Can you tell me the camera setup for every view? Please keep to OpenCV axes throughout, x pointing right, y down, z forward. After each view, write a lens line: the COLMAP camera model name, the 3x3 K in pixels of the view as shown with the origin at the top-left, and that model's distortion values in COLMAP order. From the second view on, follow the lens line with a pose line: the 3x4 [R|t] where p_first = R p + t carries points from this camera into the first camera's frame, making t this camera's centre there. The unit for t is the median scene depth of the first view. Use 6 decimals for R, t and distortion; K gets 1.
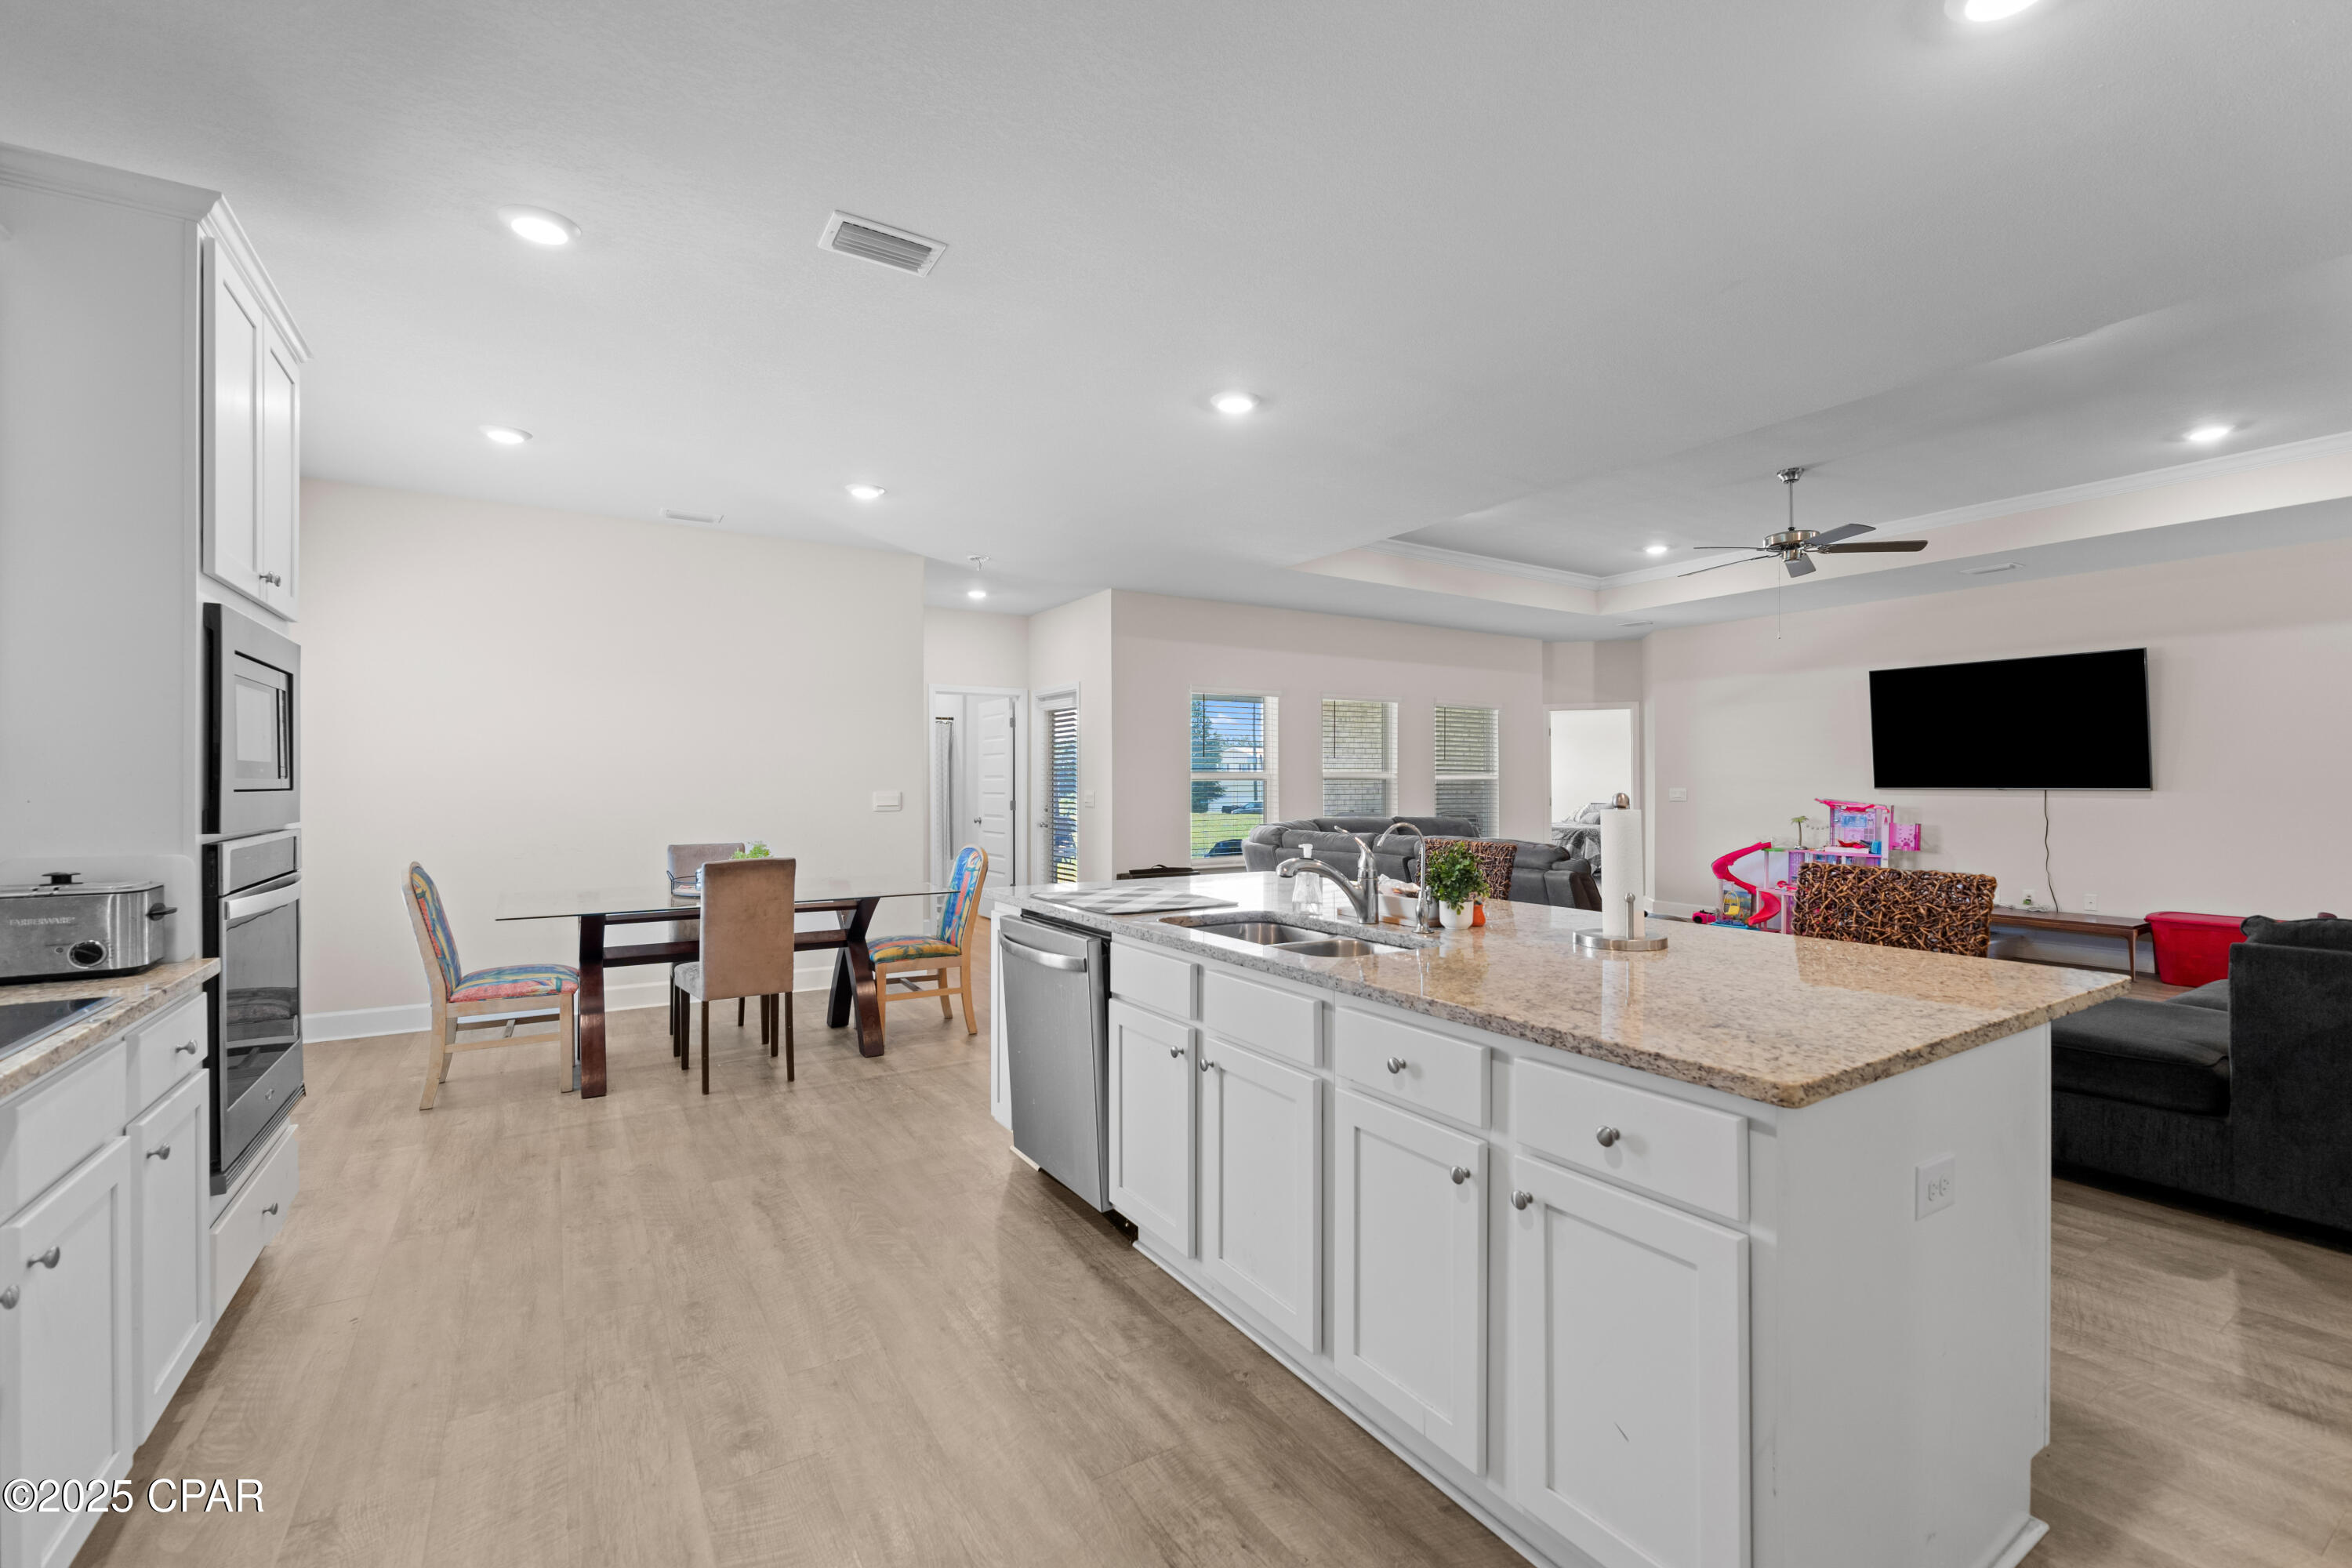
lens RADIAL K [[1008.0, 0, 1176.0], [0, 1008.0, 784.0], [0, 0, 1]] dist [-0.002342, -0.000254]
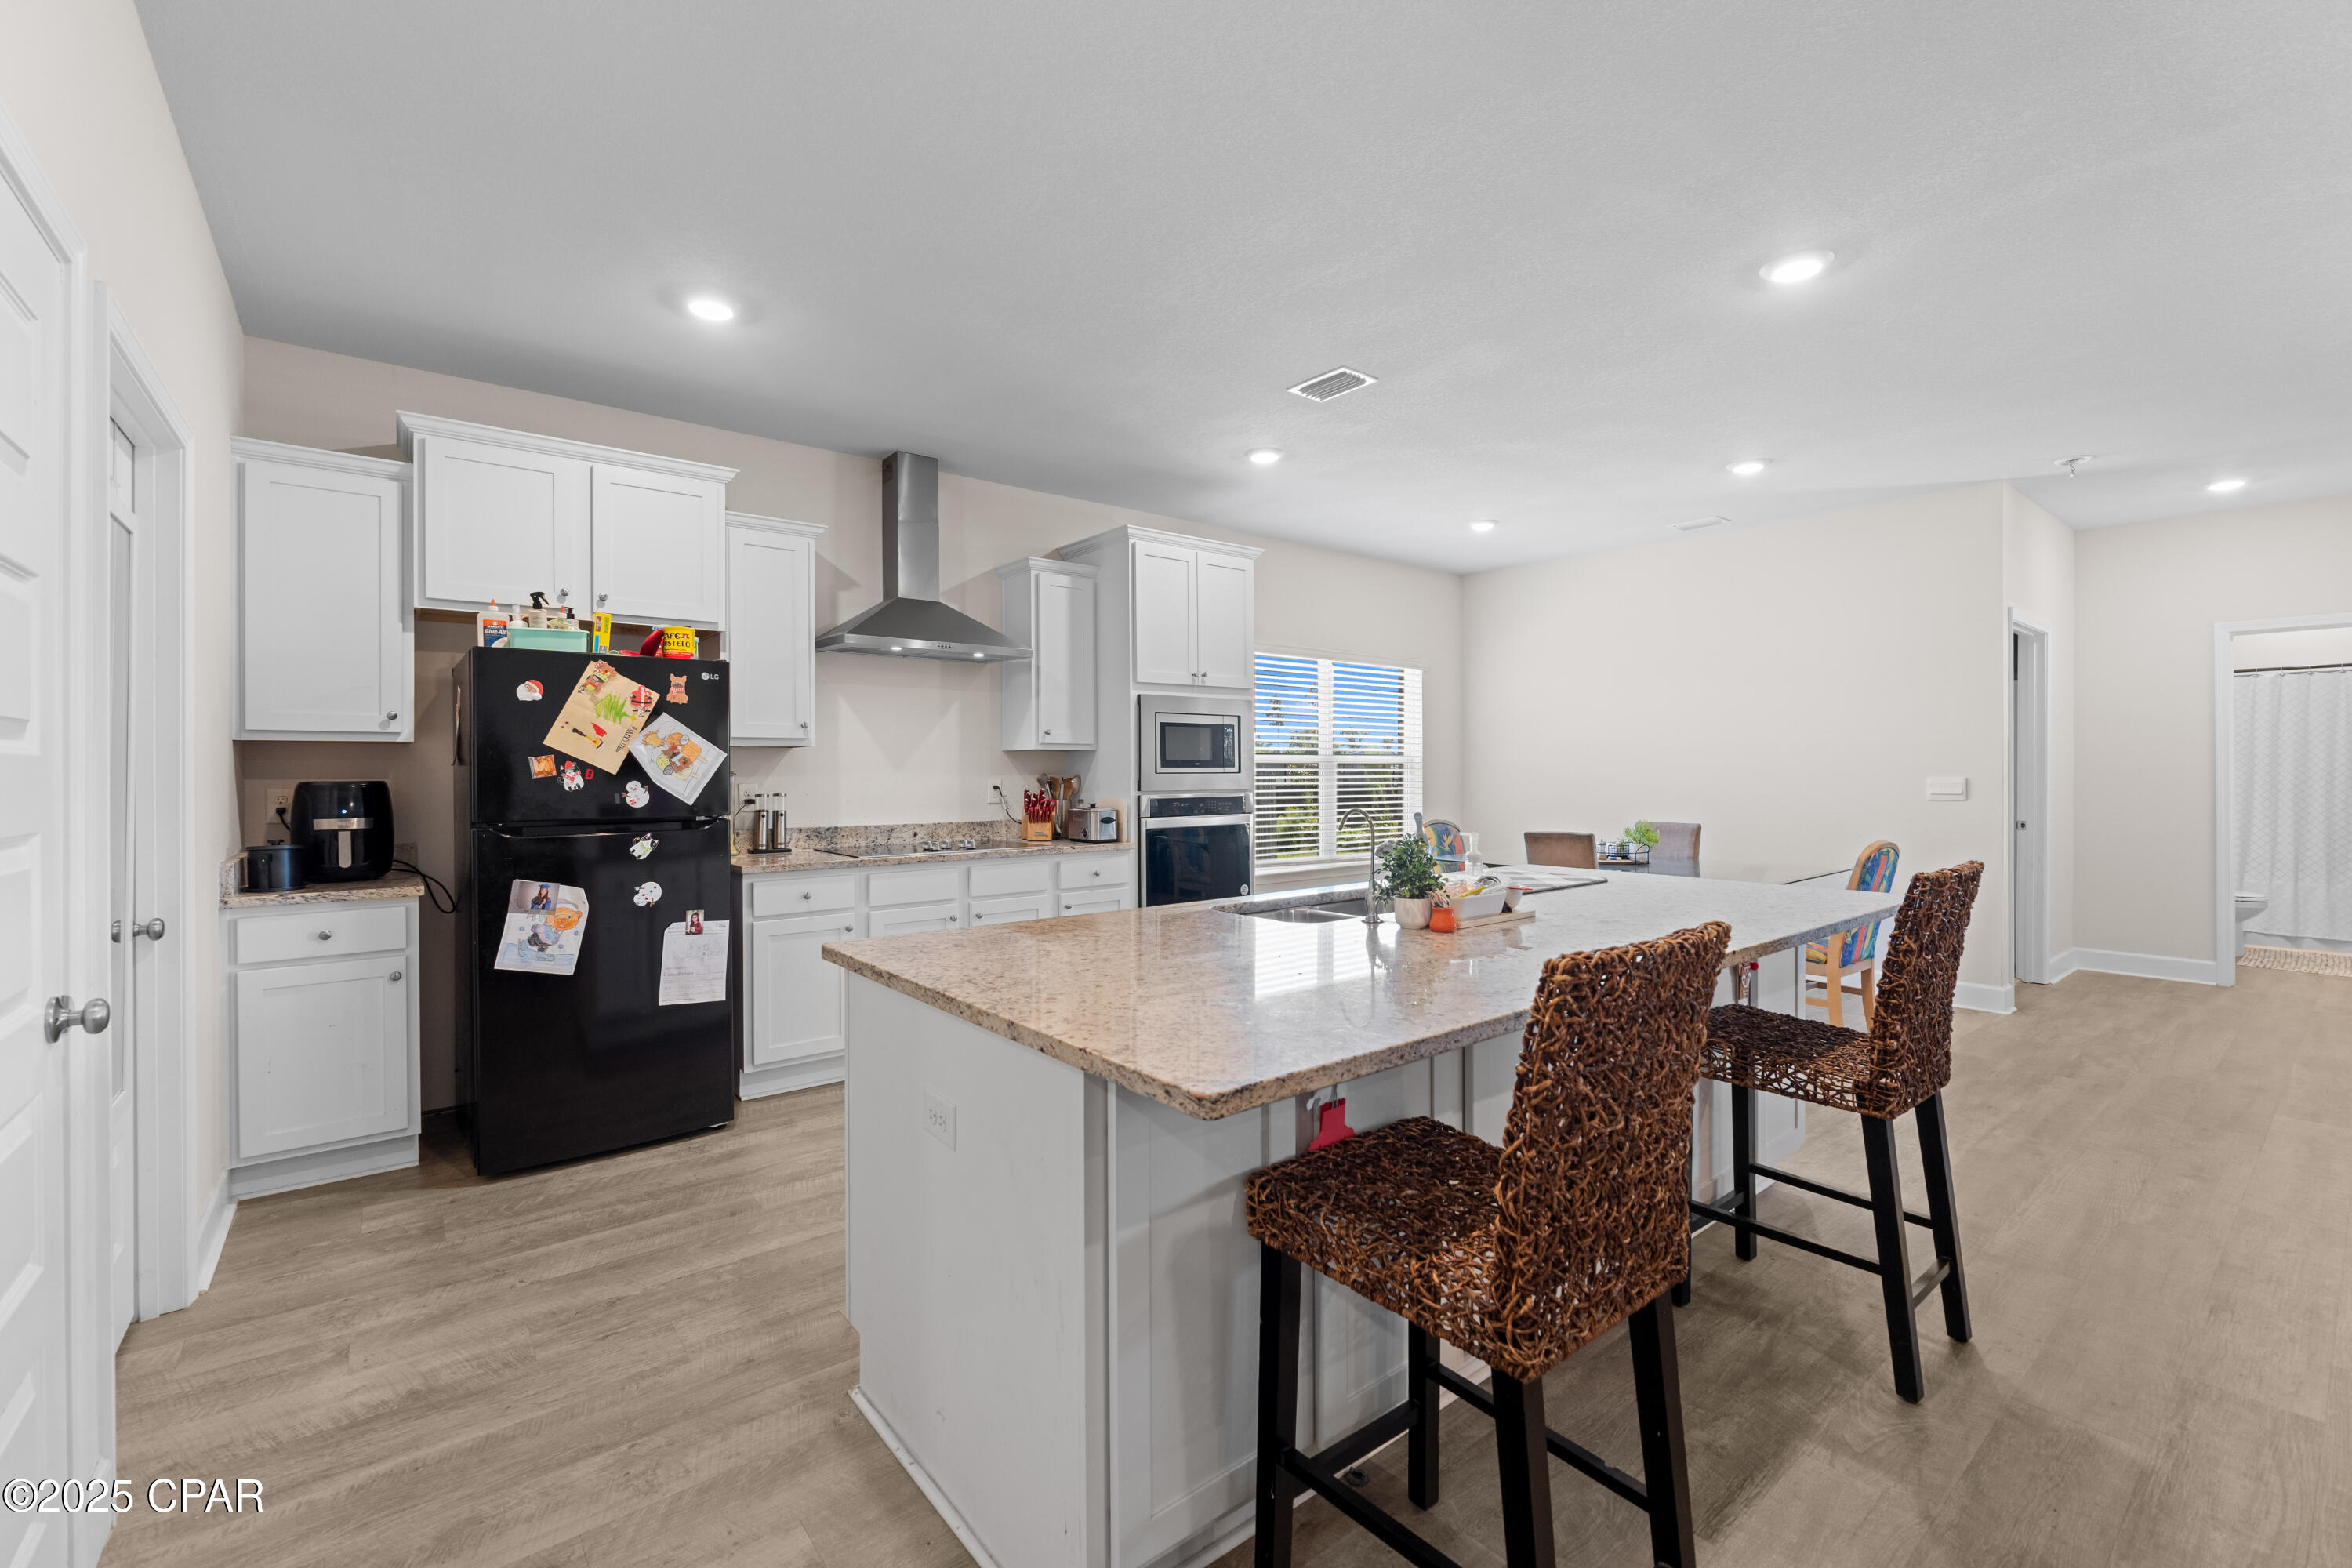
lens RADIAL K [[997.9, 0, 1179.2], [0, 997.9, 774.9], [0, 0, 1]] dist [0.000037, -0.000525]
pose [[0.119545, 0.006394, -0.992808, 0.422512], [0.003490, 0.999970, 0.006860, -0.001896], [0.992823, -0.004285, 0.119519, 0.243952]]
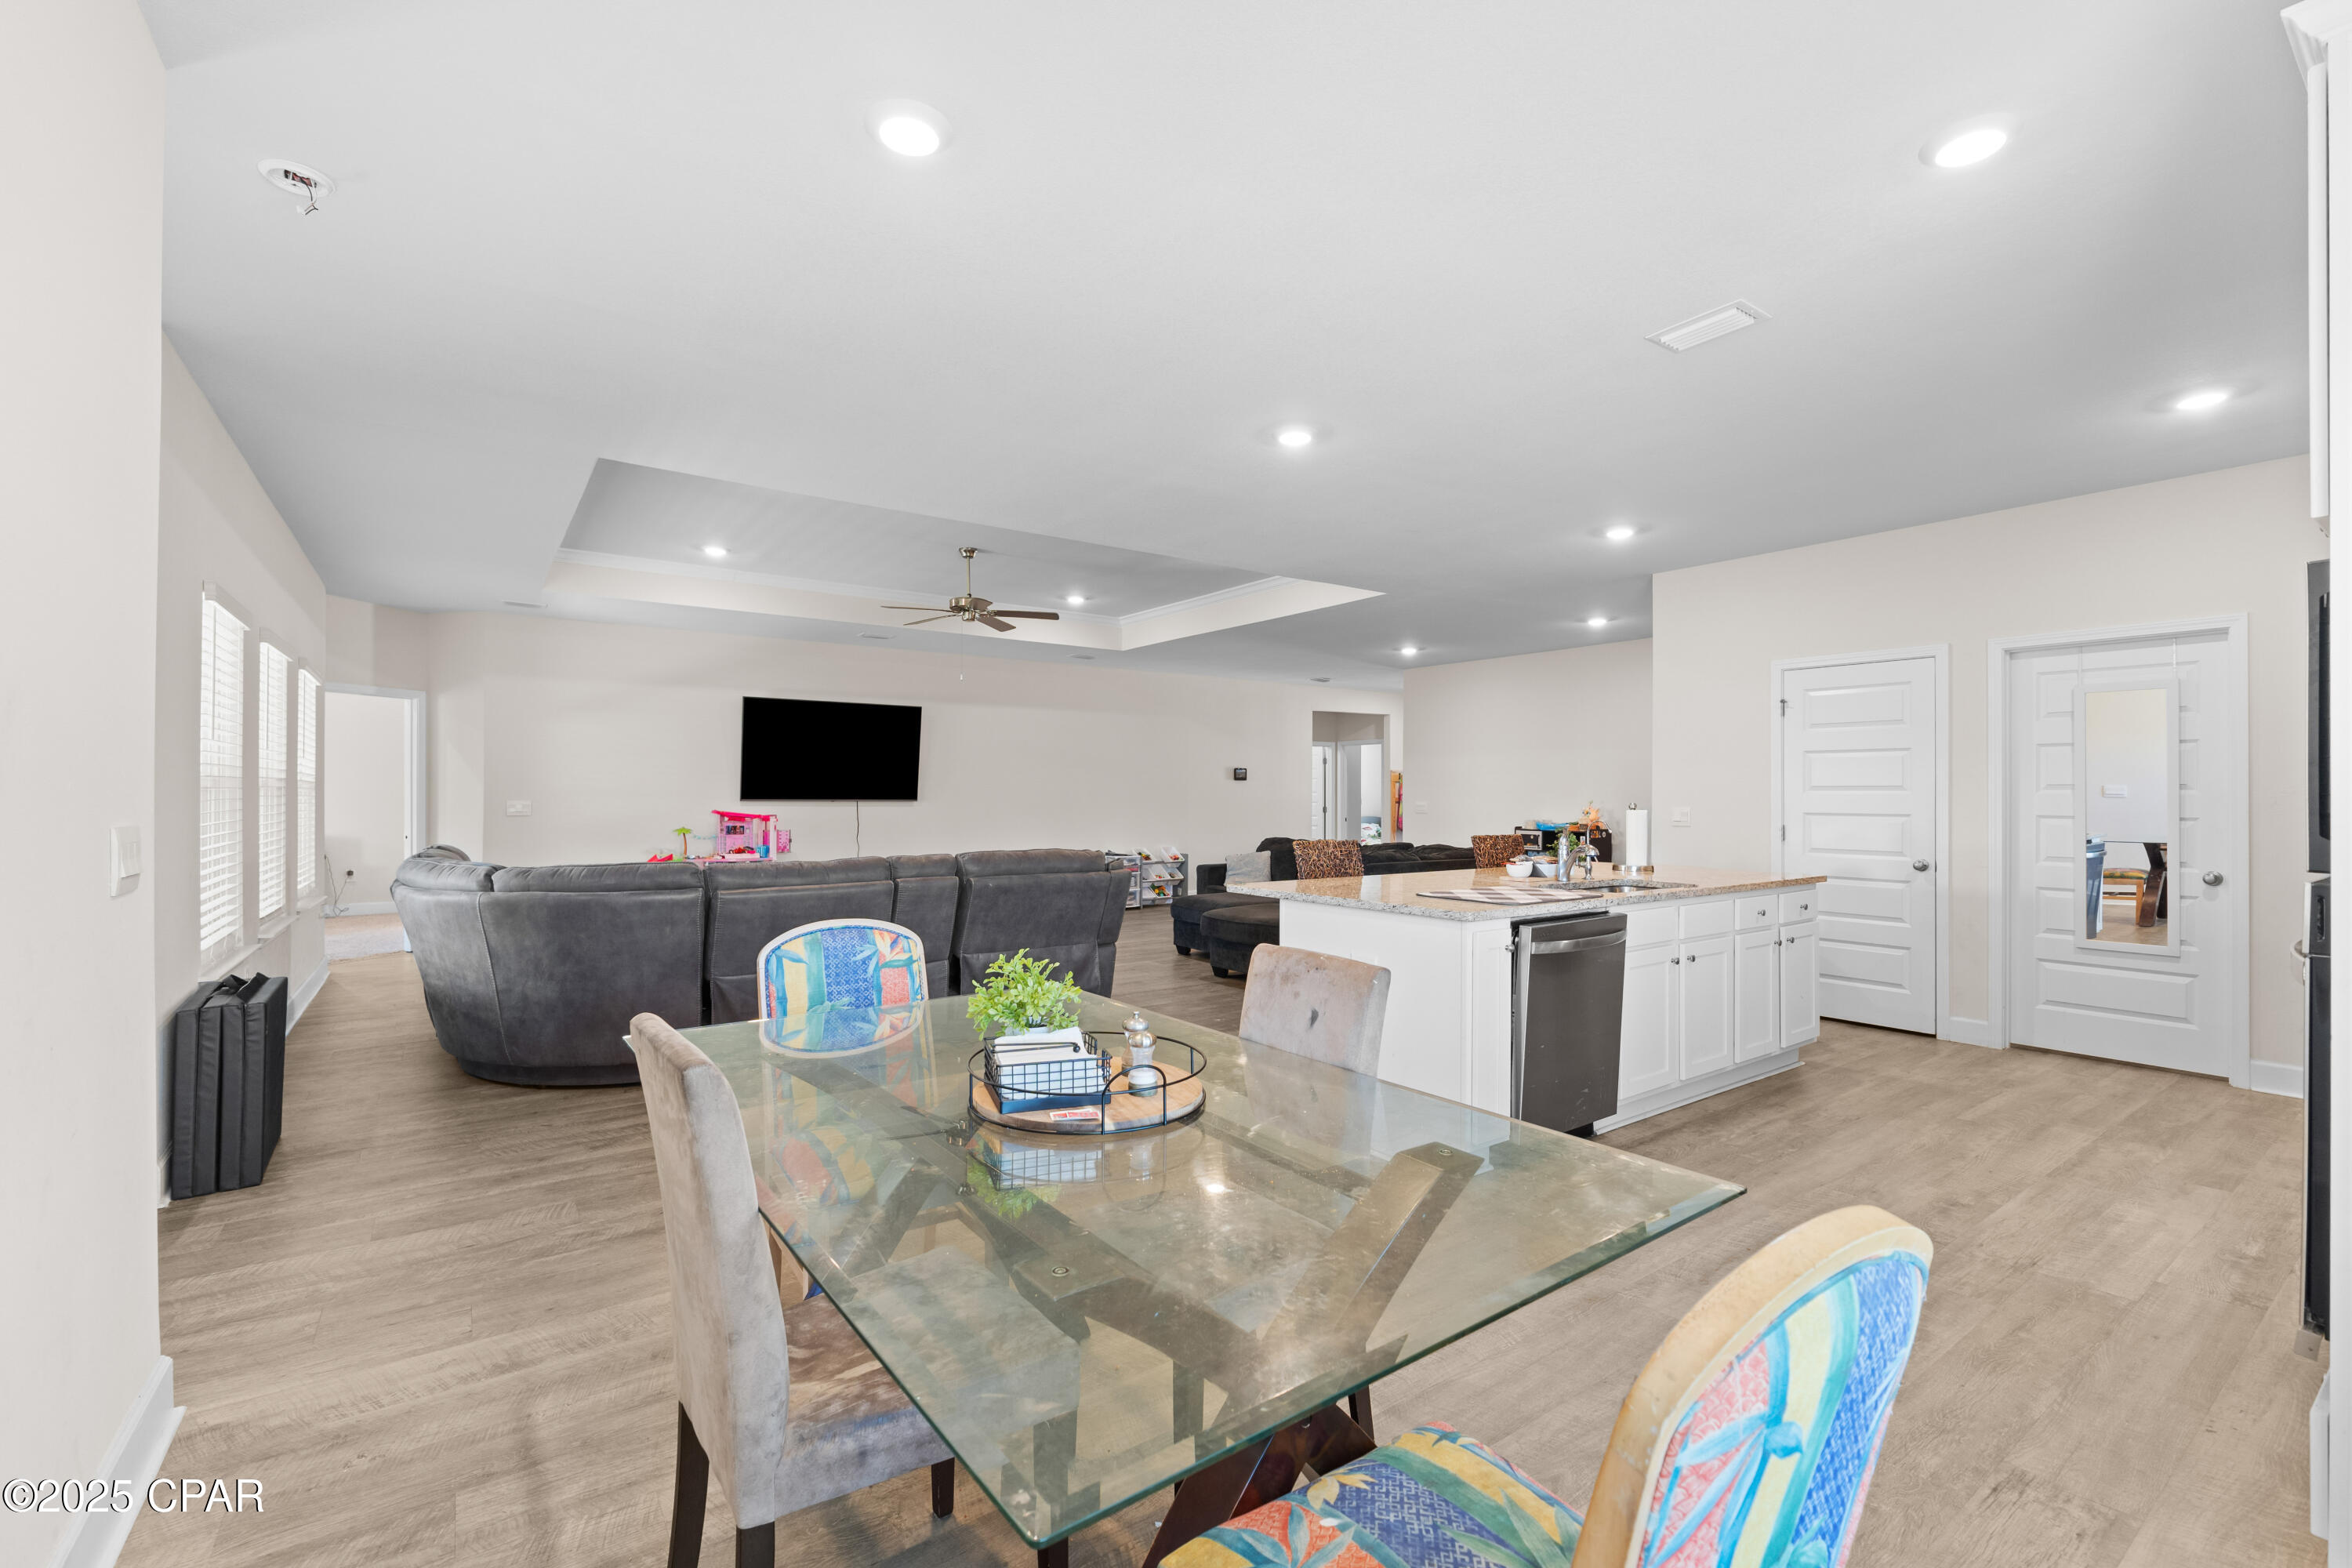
lens RADIAL K [[999.6, 0, 1213.0], [0, 999.6, 791.7], [0, 0, 1]] dist [0.001305, 0.000553]
pose [[-0.083737, 0.005359, 0.996473, -0.542719], [-0.003299, 0.999979, -0.005655, -0.000921], [-0.996482, -0.003761, -0.083718, 0.651708]]
